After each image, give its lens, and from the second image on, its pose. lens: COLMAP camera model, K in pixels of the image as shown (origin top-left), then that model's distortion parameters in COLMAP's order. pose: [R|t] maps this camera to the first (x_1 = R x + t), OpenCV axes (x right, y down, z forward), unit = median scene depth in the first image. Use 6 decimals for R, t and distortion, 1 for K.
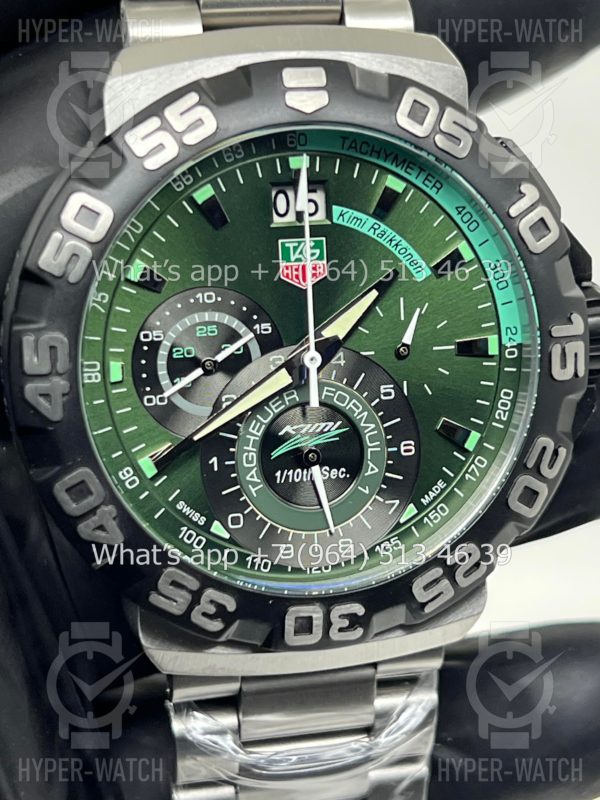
lens RADIAL K [[2017.9, 0, 304.4], [0, 2017.9, 404.9], [0, 0, 1]] dist [0.307435, 0.000000]
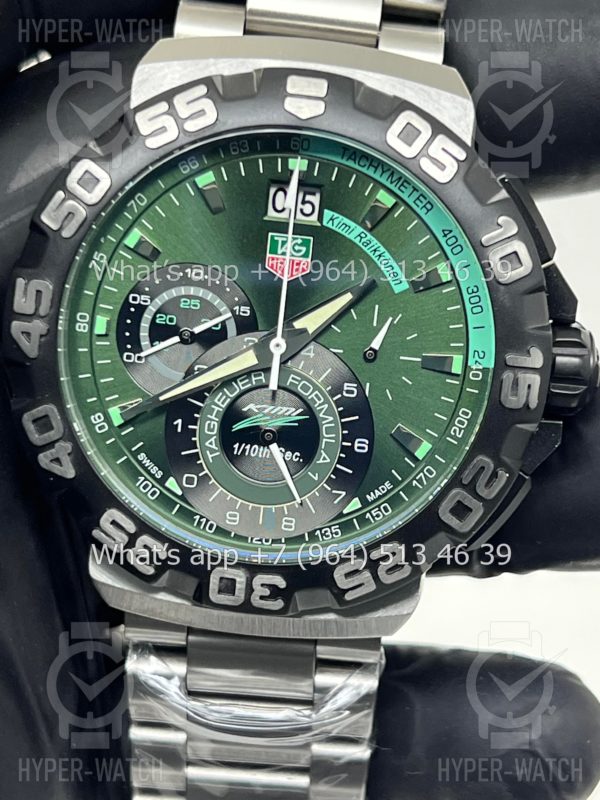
lens RADIAL K [[2017.9, 0, 285.2], [0, 2017.9, 413.4], [0, 0, 1]] dist [0.307435, 0.000000]
pose [[0.950822, 0.175860, -0.254972, 0.287939], [-0.181885, 0.983320, -0.000056, 0.012330], [0.250709, 0.046429, 0.966949, -0.043691]]
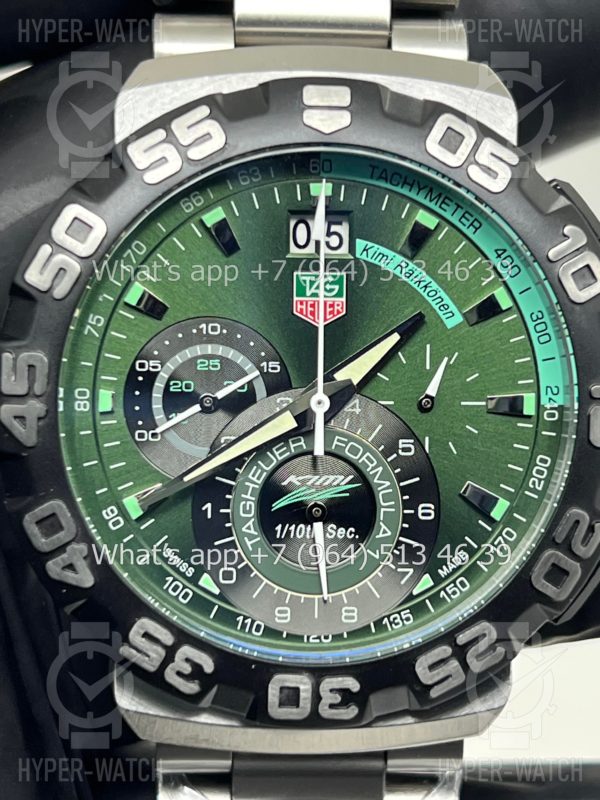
lens RADIAL K [[2017.9, 0, 295.5], [0, 2017.9, 399.7], [0, 0, 1]] dist [0.307435, 0.000000]
pose [[0.984445, 0.061700, -0.164500, 0.142089], [-0.075980, 0.993734, -0.081978, 0.051297], [0.158412, 0.093202, 0.982965, 0.100307]]
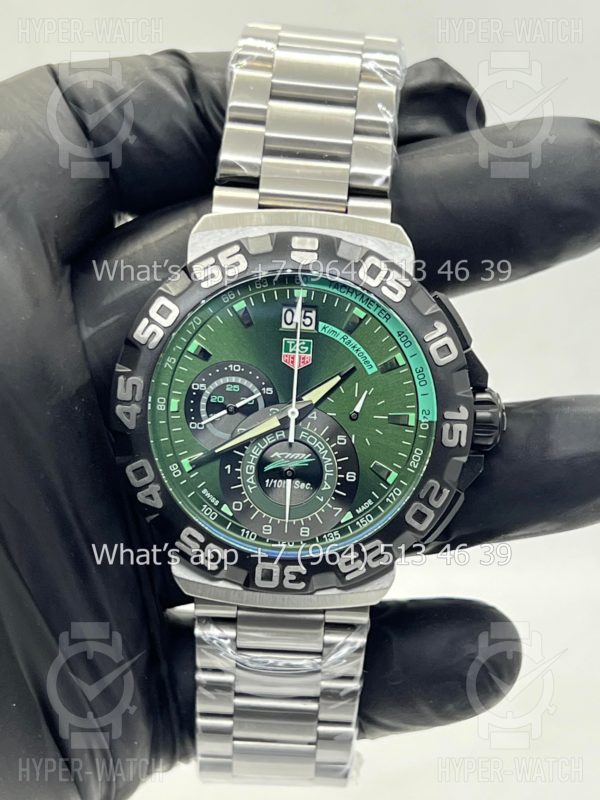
lens RADIAL K [[2017.9, 0, 290.5], [0, 2017.9, 398.6], [0, 0, 1]] dist [0.307435, 0.000000]
pose [[0.969615, 0.123002, -0.211467, 0.342687], [-0.132647, 0.990647, -0.031991, 0.018176], [0.205554, 0.059069, 0.976862, -0.589719]]
